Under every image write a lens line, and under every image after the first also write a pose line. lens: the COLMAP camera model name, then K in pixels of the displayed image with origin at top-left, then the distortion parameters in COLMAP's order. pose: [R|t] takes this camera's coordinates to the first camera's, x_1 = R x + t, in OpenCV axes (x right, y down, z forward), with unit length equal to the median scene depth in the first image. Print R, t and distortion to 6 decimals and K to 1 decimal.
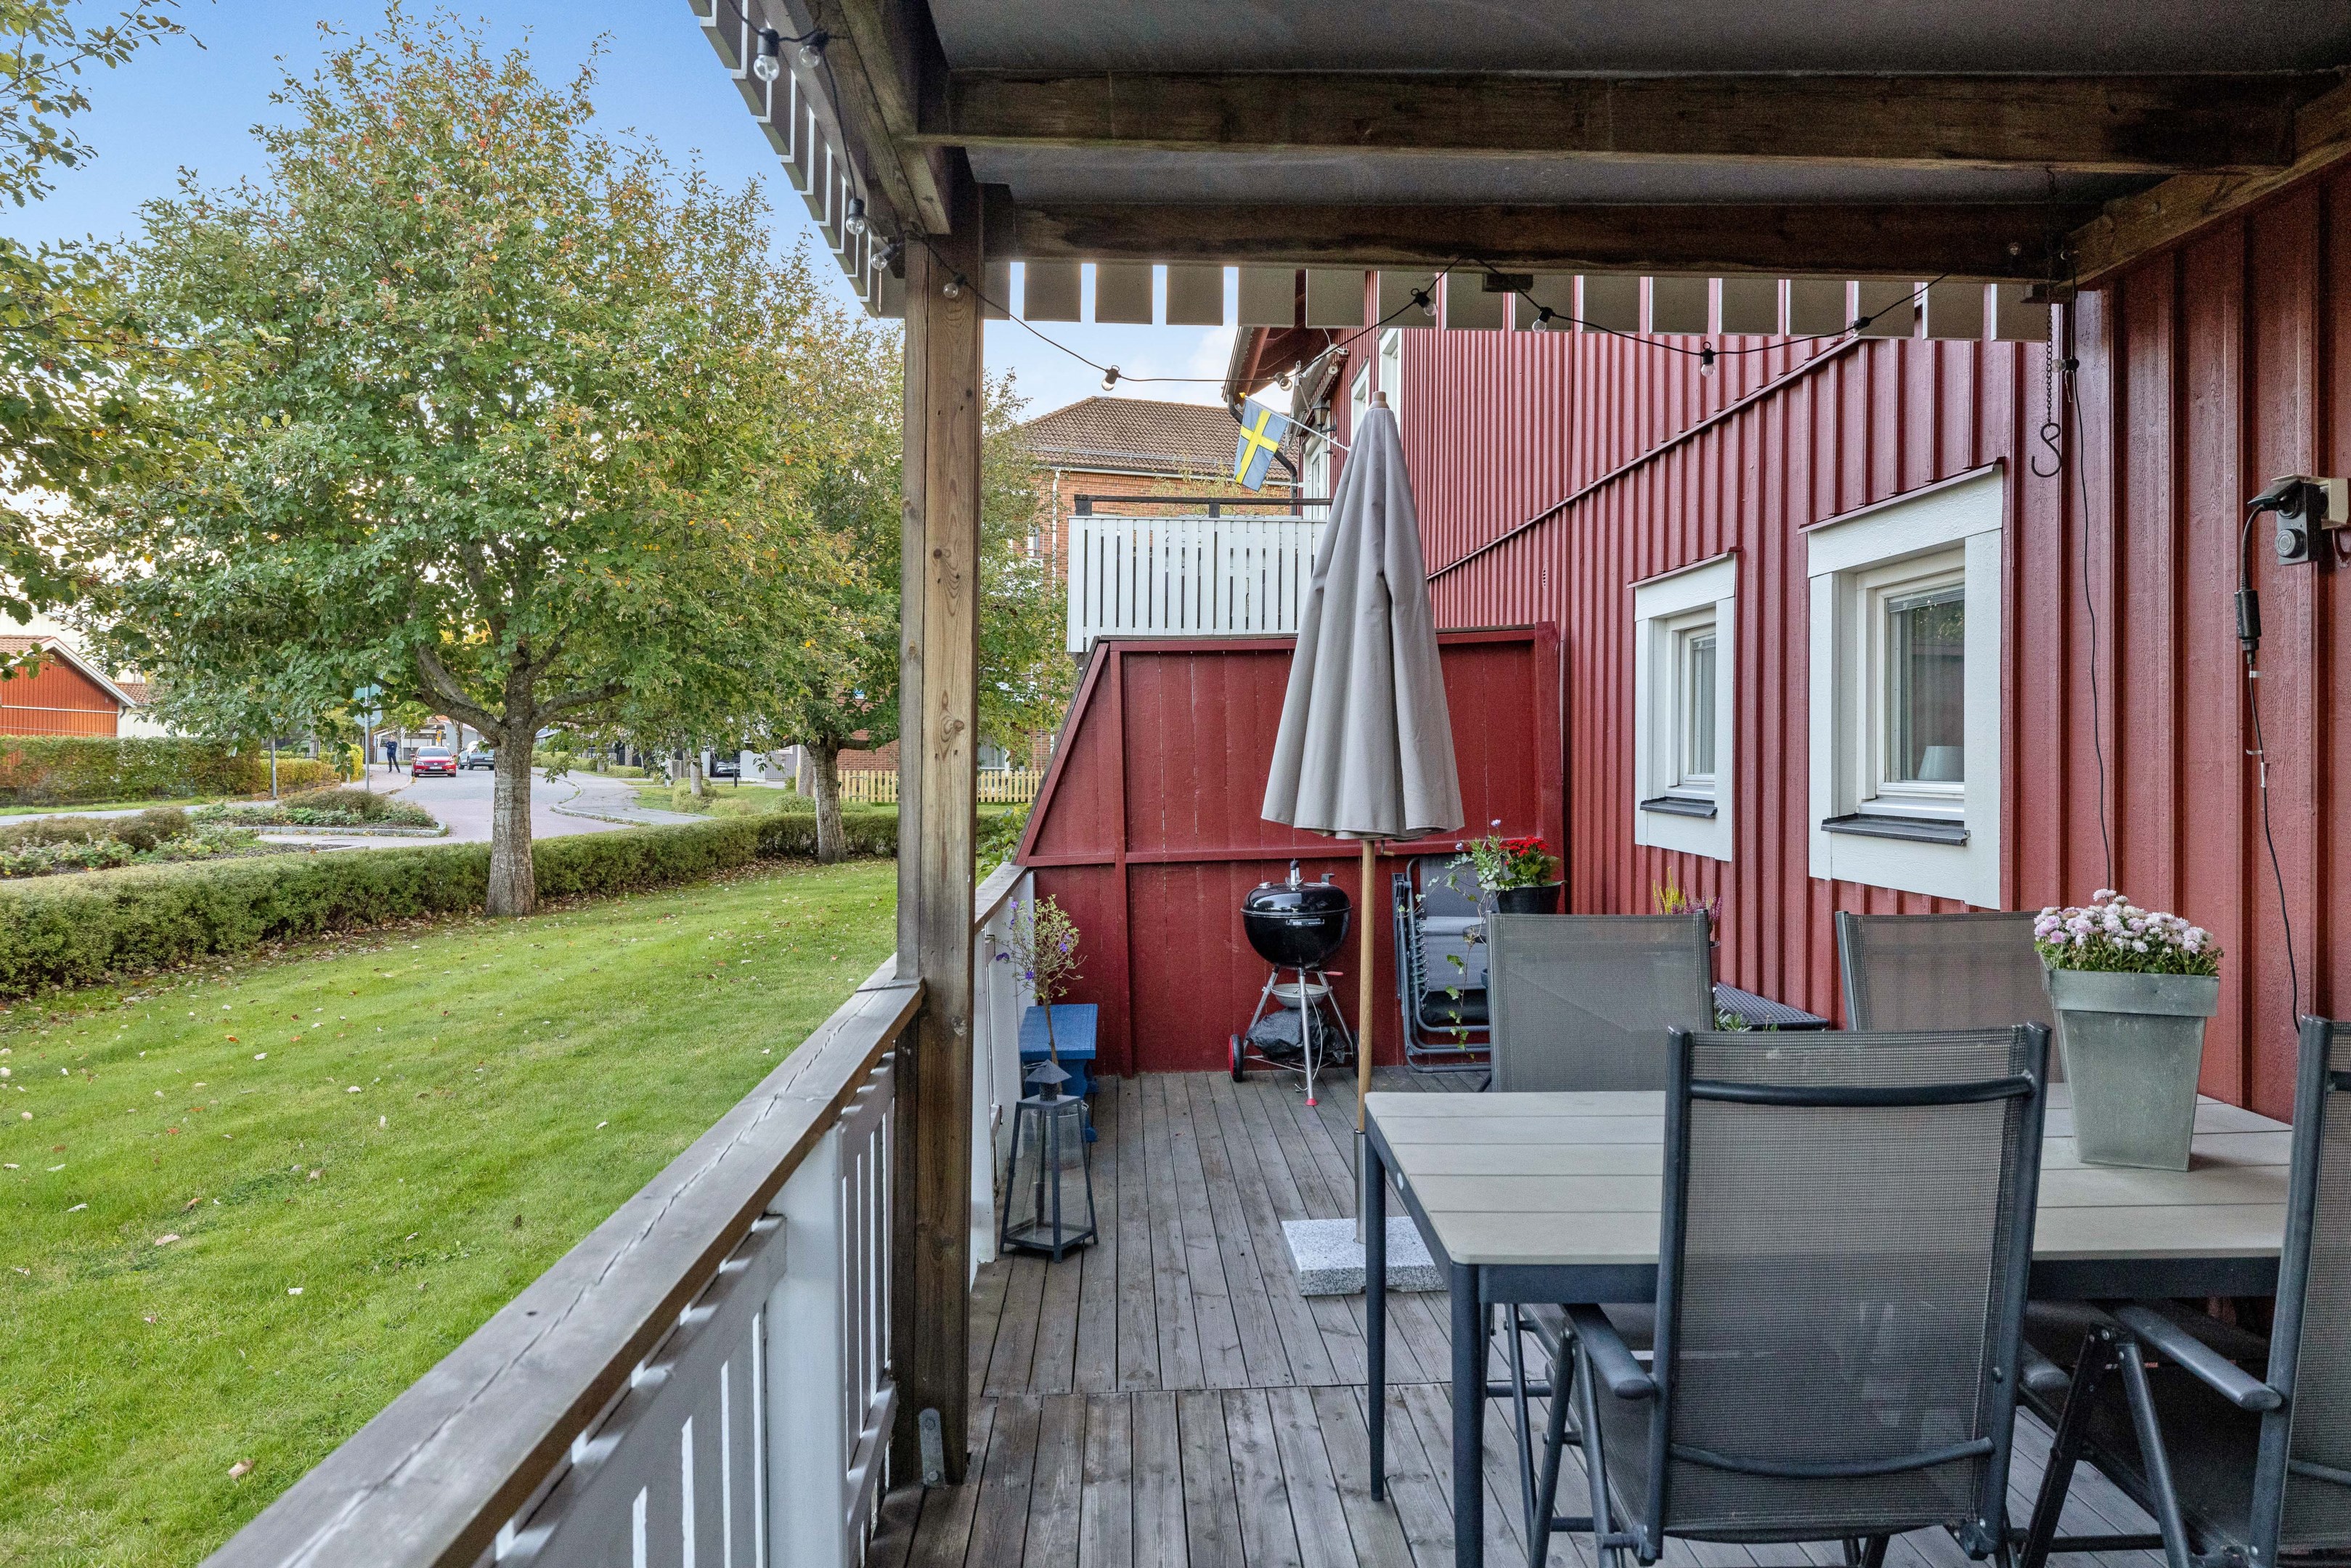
lens RADIAL K [[1470.8, 0, 1174.1], [0, 1470.8, 778.7], [0, 0, 1]] dist [-0.002816, -0.001260]
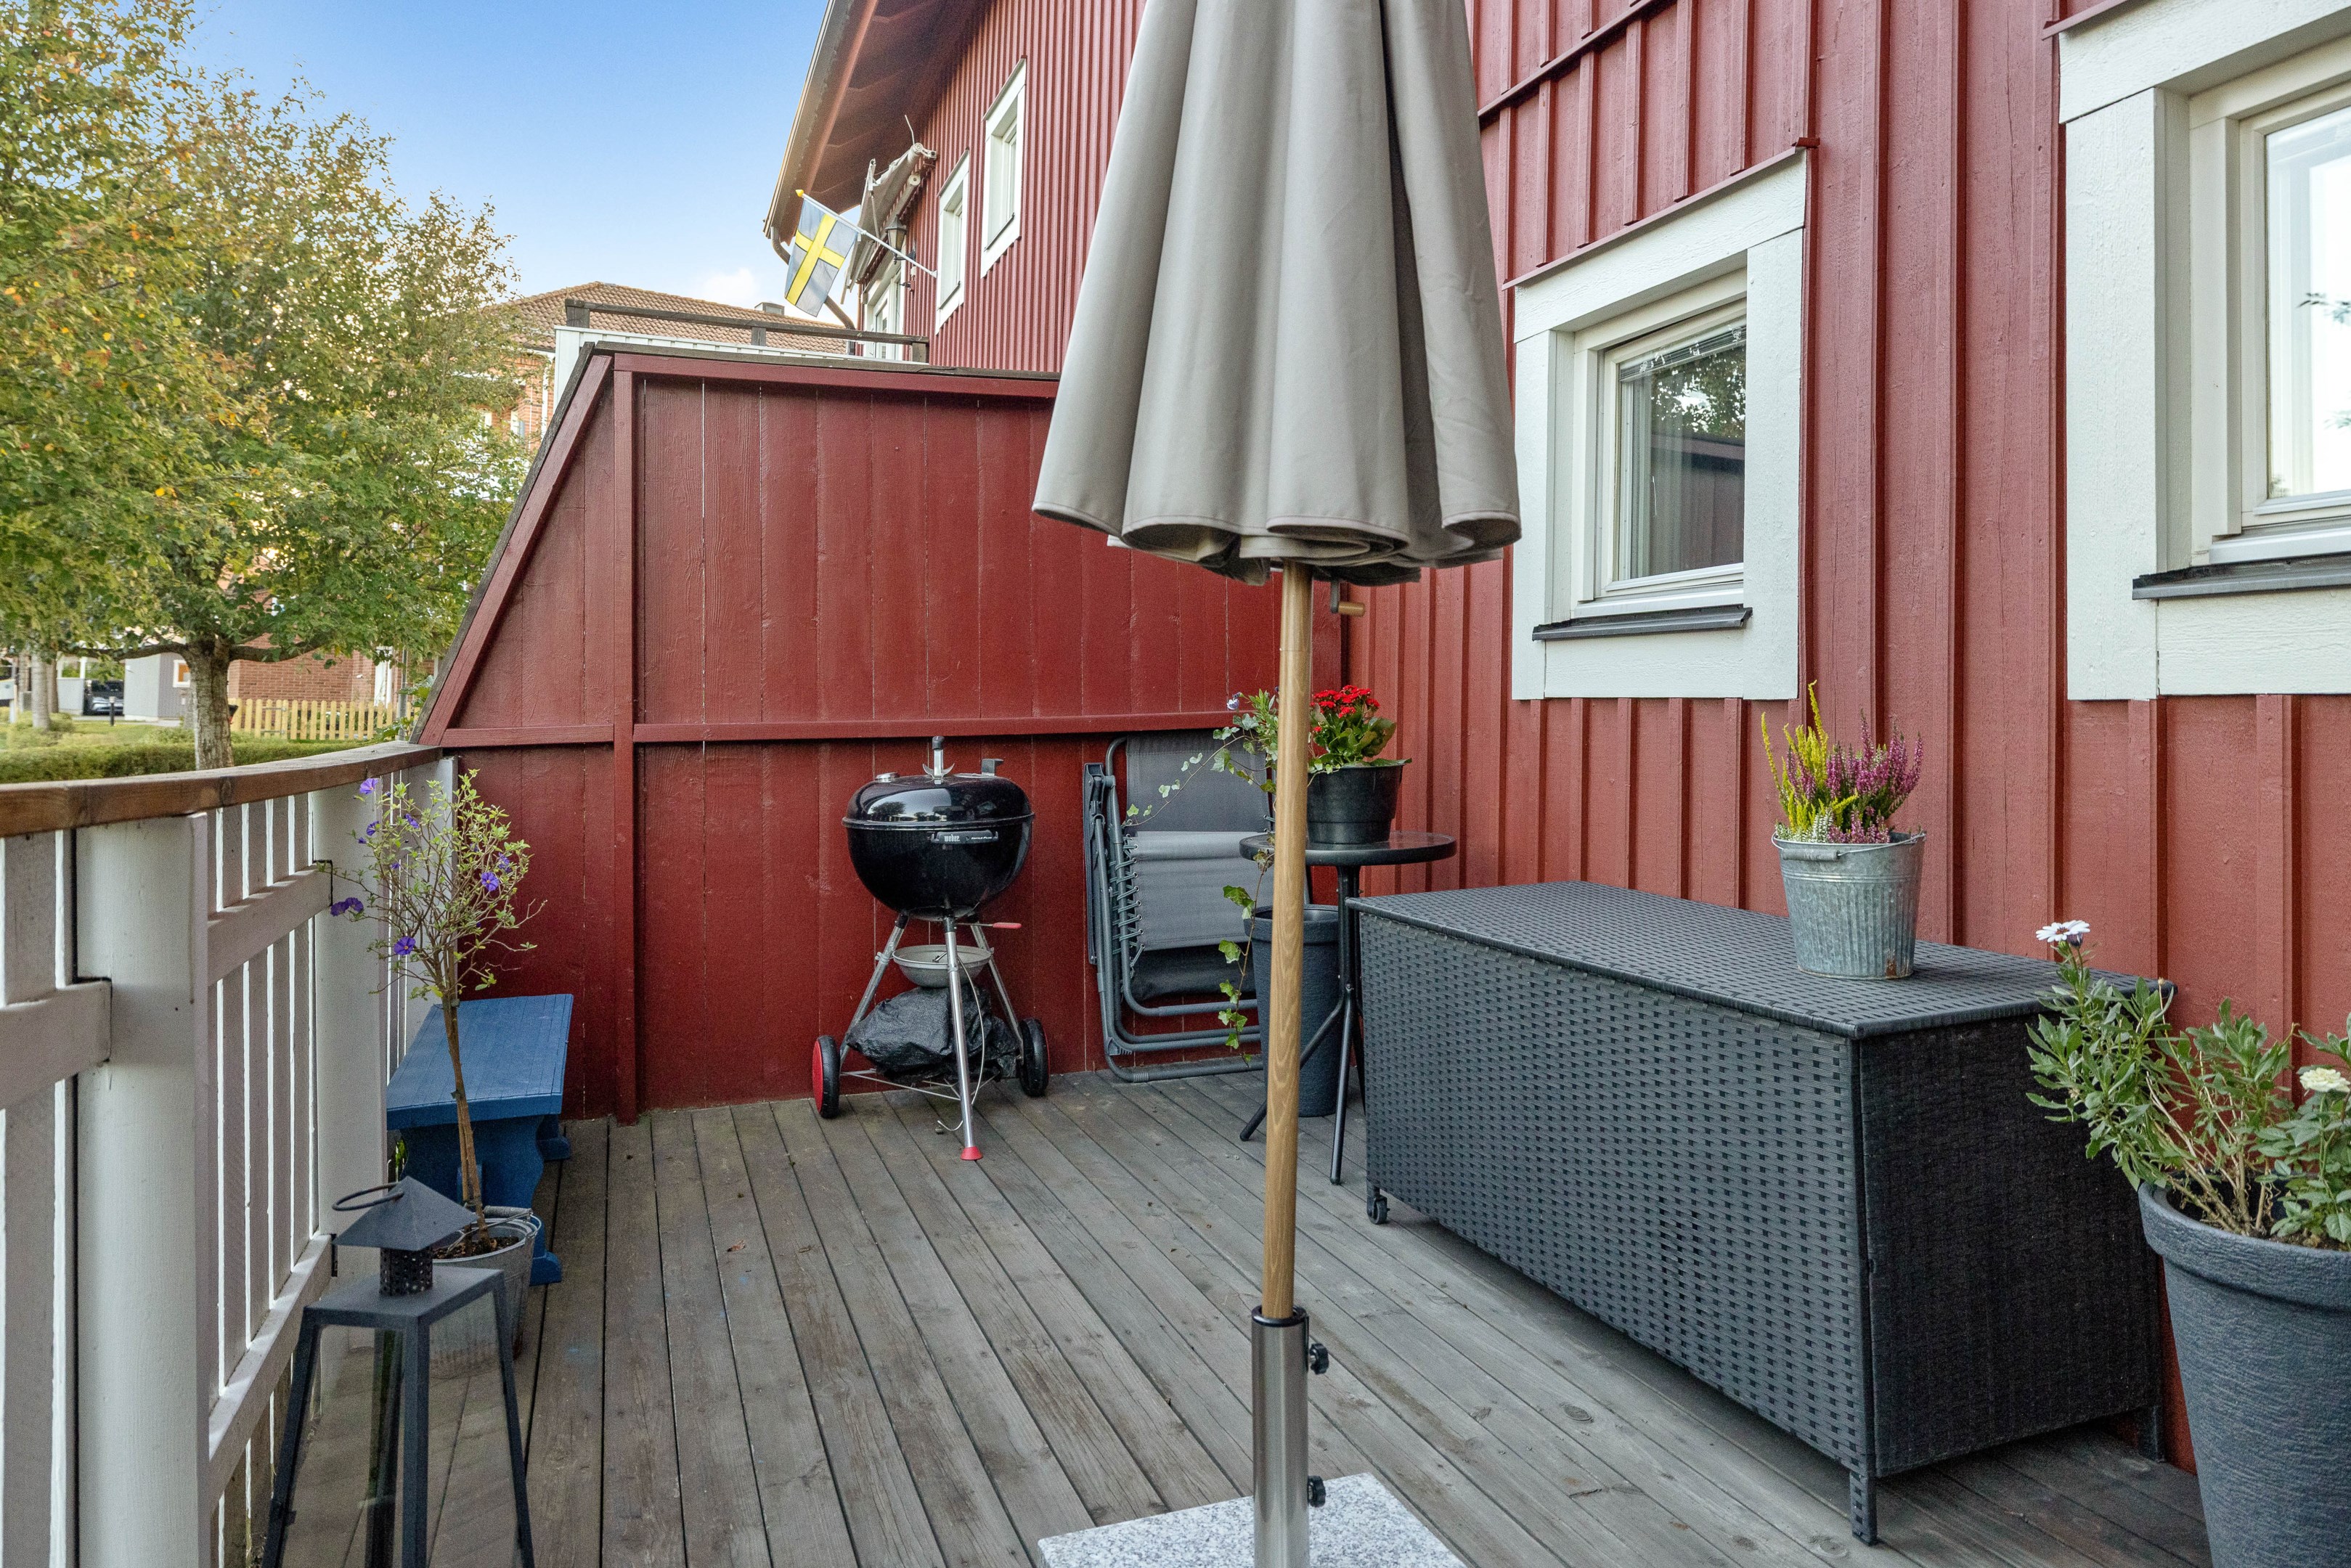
lens RADIAL K [[1470.8, 0, 1176.2], [0, 1470.8, 683.5], [0, 0, 1]] dist [-0.002816, -0.001260]
pose [[0.947070, 0.023253, 0.320184, -0.016834], [-0.011834, 0.999224, -0.037563, 0.055132], [-0.320809, 0.031785, 0.946611, 0.403071]]
